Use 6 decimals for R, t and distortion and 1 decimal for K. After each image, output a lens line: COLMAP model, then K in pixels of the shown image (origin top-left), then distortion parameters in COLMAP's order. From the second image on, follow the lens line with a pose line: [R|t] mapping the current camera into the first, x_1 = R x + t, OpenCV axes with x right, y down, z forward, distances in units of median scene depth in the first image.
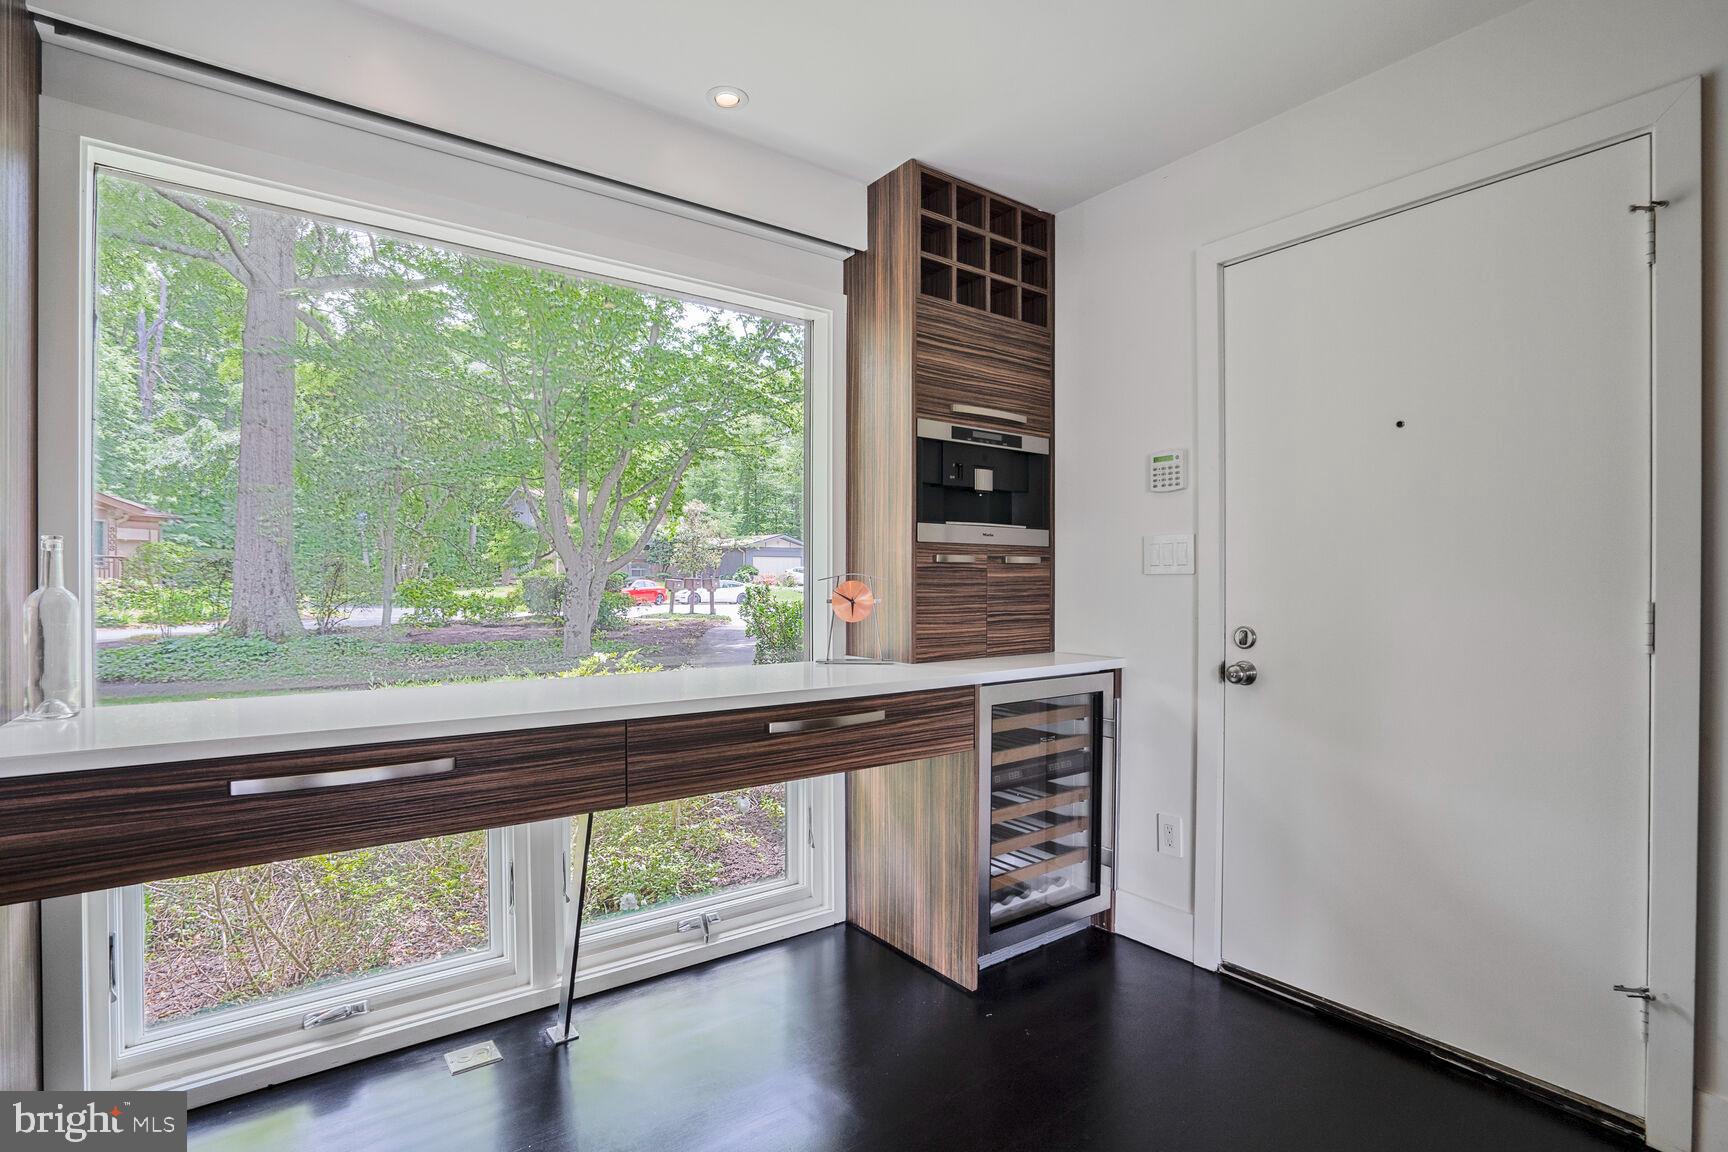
lens RADIAL K [[820.9, 0, 856.1], [0, 820.9, 579.8], [0, 0, 1]] dist [-0.051259, 0.020065]
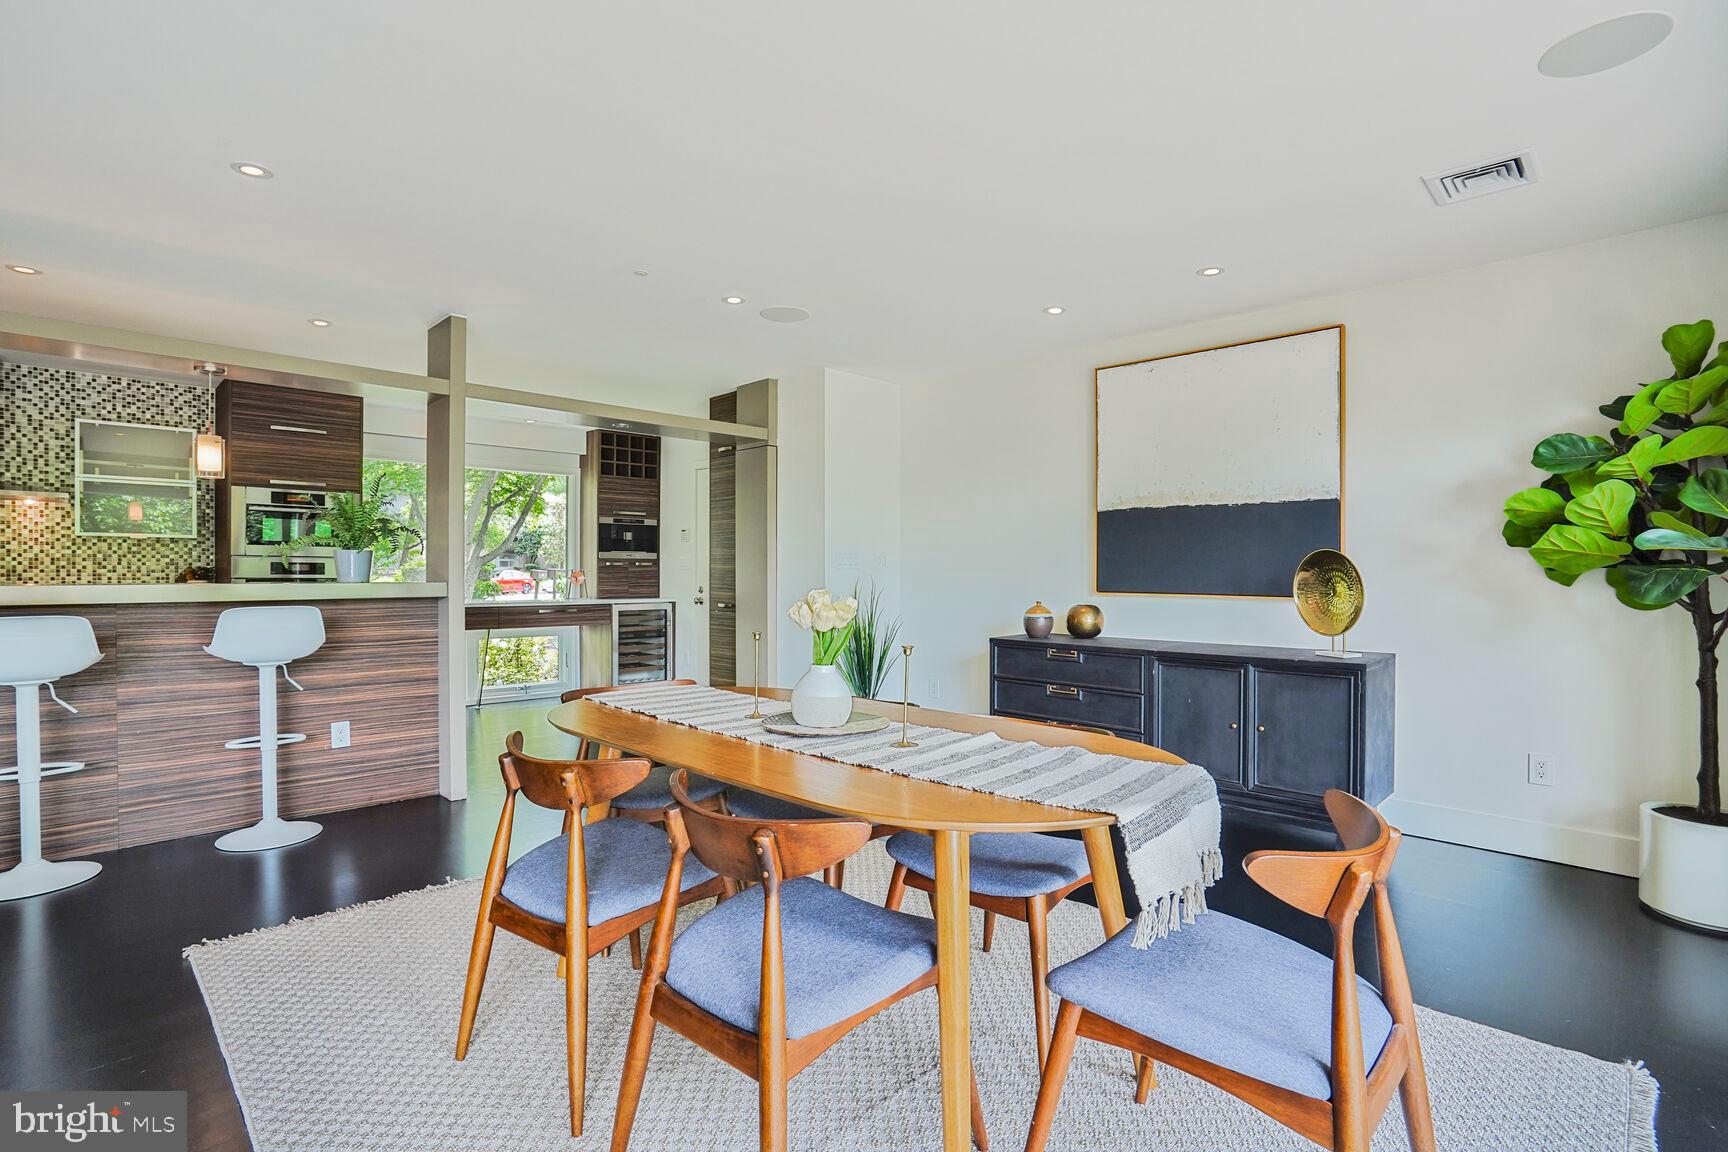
lens RADIAL K [[820.9, 0, 856.1], [0, 820.9, 579.8], [0, 0, 1]] dist [-0.051259, 0.020065]
pose [[0.989514, 0.001719, 0.144424, 0.524464], [-0.003178, 0.999946, 0.009870, -0.000378], [-0.144399, -0.010226, 0.989467, -1.908113]]
